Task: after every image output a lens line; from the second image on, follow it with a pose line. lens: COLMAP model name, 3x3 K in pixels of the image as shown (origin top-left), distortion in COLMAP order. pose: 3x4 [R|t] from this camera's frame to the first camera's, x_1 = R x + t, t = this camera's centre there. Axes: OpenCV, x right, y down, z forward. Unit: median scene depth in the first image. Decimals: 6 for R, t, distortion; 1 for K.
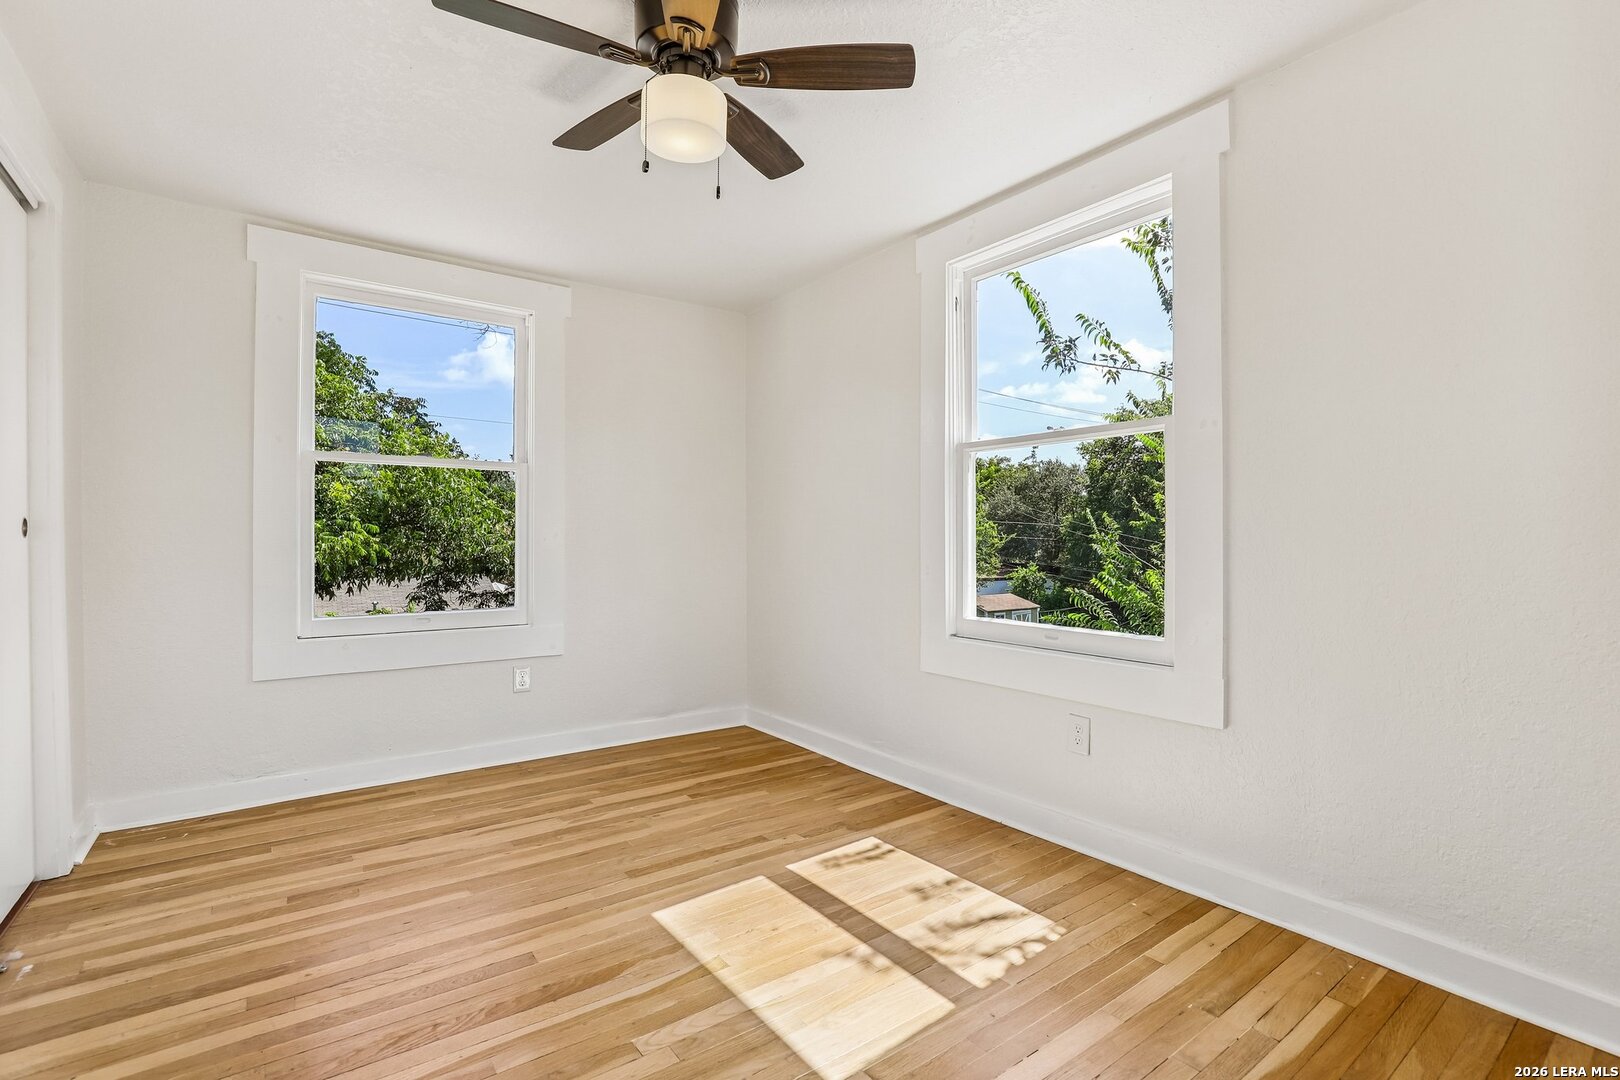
lens RADIAL K [[743.2, 0, 811.4], [0, 743.2, 538.1], [0, 0, 1]] dist [-0.025104, 0.000449]
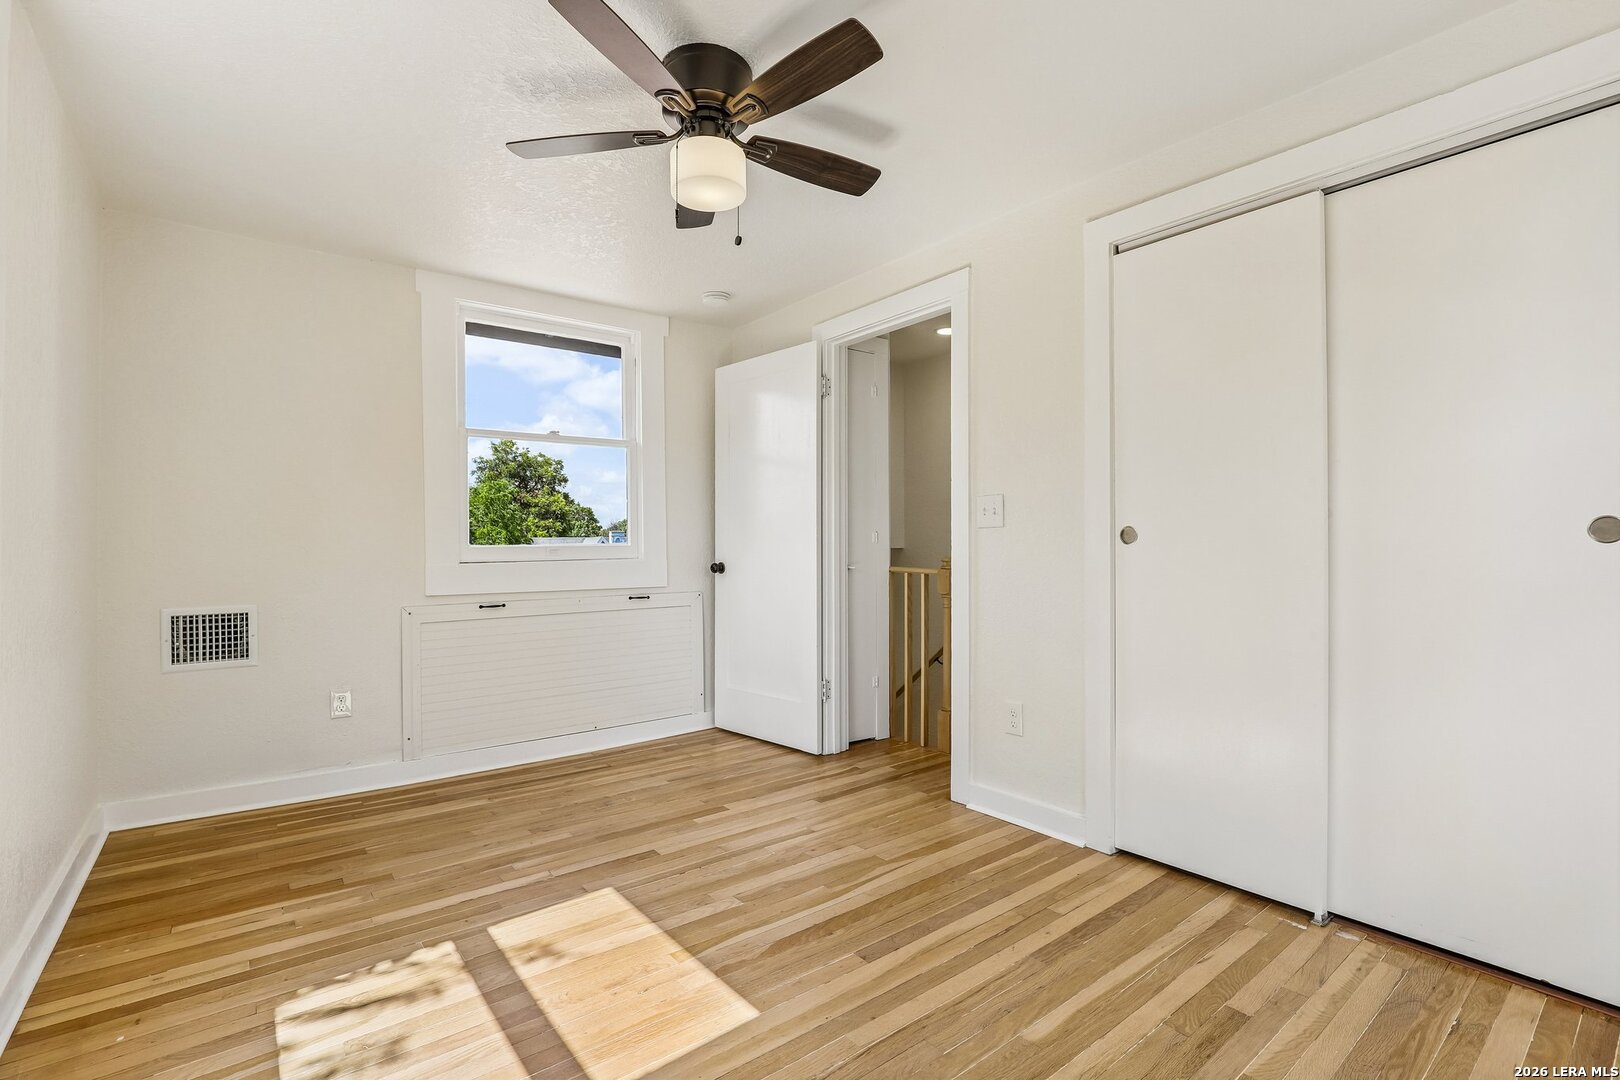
lens RADIAL K [[743.2, 0, 810.9], [0, 743.2, 542.8], [0, 0, 1]] dist [-0.025104, 0.000449]
pose [[-0.999565, 0.004598, -0.029123, -0.281671], [0.004631, 0.999989, -0.001067, -0.002994], [0.029117, -0.001201, -0.999575, 2.025586]]
